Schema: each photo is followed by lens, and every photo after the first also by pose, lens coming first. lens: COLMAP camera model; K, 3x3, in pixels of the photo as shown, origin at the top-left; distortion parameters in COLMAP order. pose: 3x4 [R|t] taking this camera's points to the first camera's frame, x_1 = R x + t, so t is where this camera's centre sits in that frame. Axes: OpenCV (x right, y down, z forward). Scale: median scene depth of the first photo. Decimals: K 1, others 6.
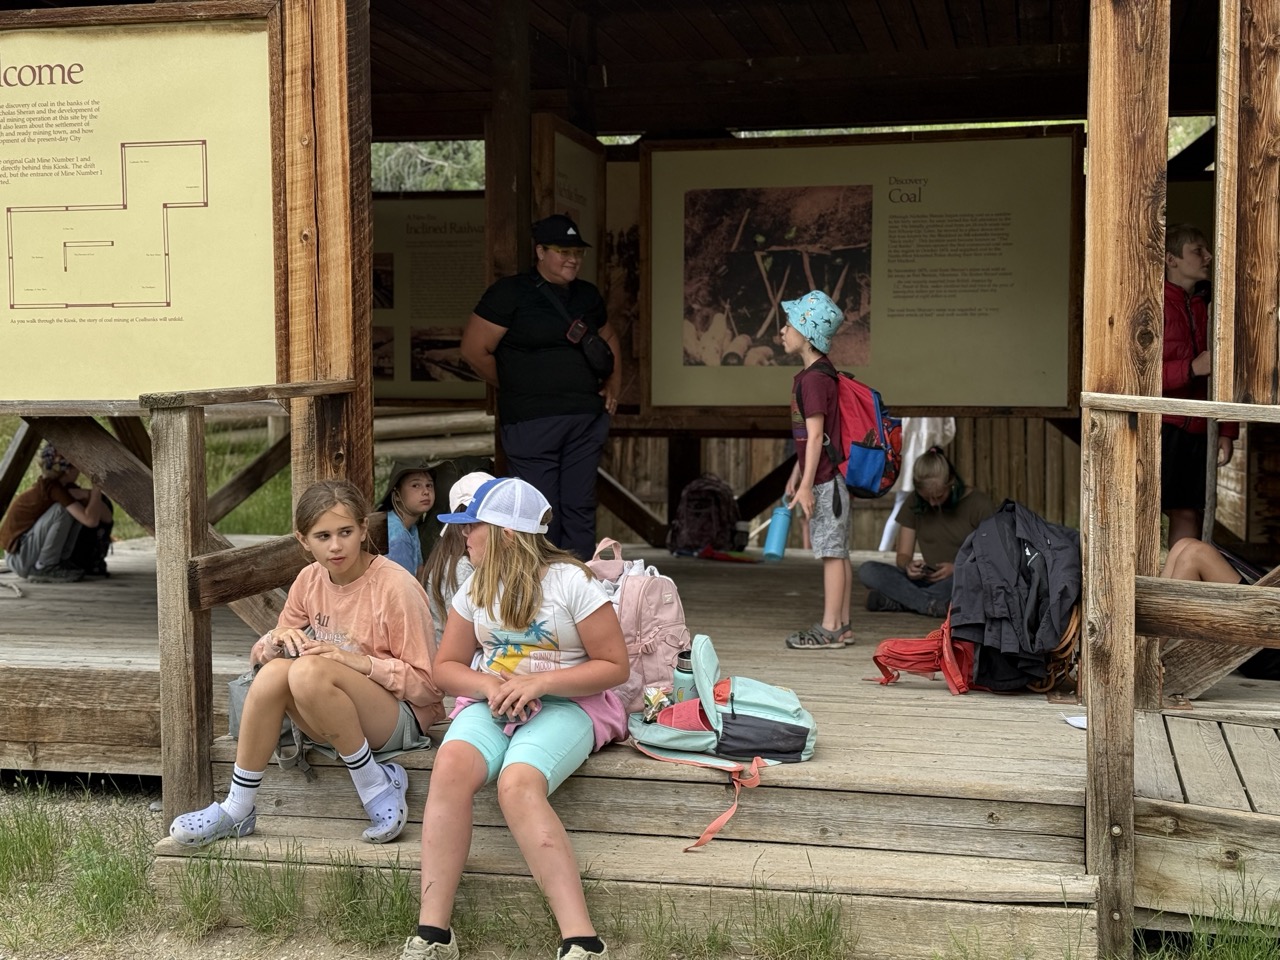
lens RADIAL K [[1791.0, 0, 636.6], [0, 1791.0, 480.0], [0, 0, 1]] dist [0.095941, 0.000000]
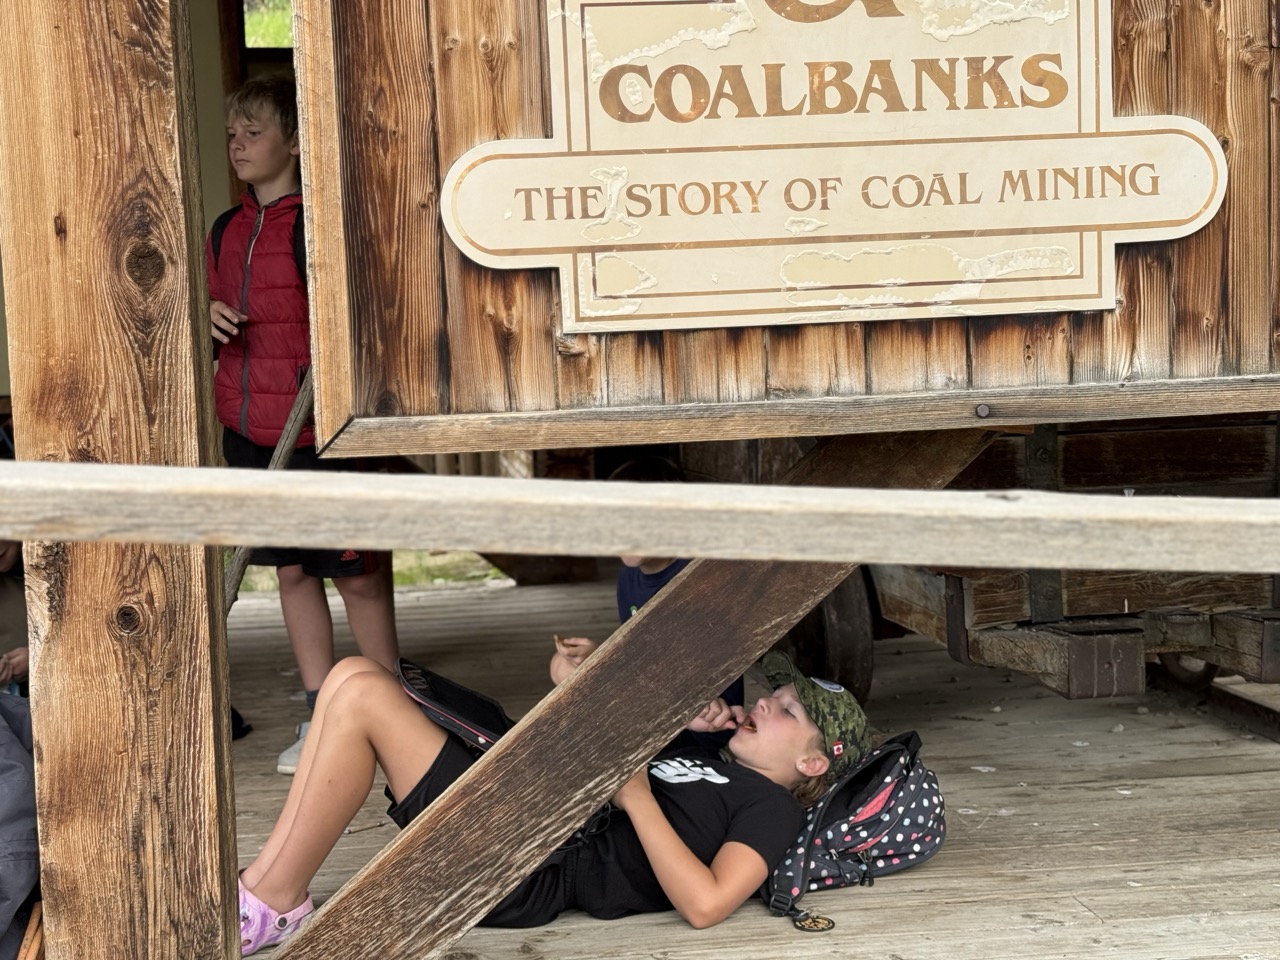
lens RADIAL K [[1791.0, 0, 640.1], [0, 1791.0, 480.2], [0, 0, 1]] dist [0.095941, 0.000000]
pose [[0.933568, -0.057415, 0.353772, 0.238162], [0.053313, 0.998350, 0.021340, -0.032008], [-0.354414, -0.001062, 0.935088, 0.569208]]
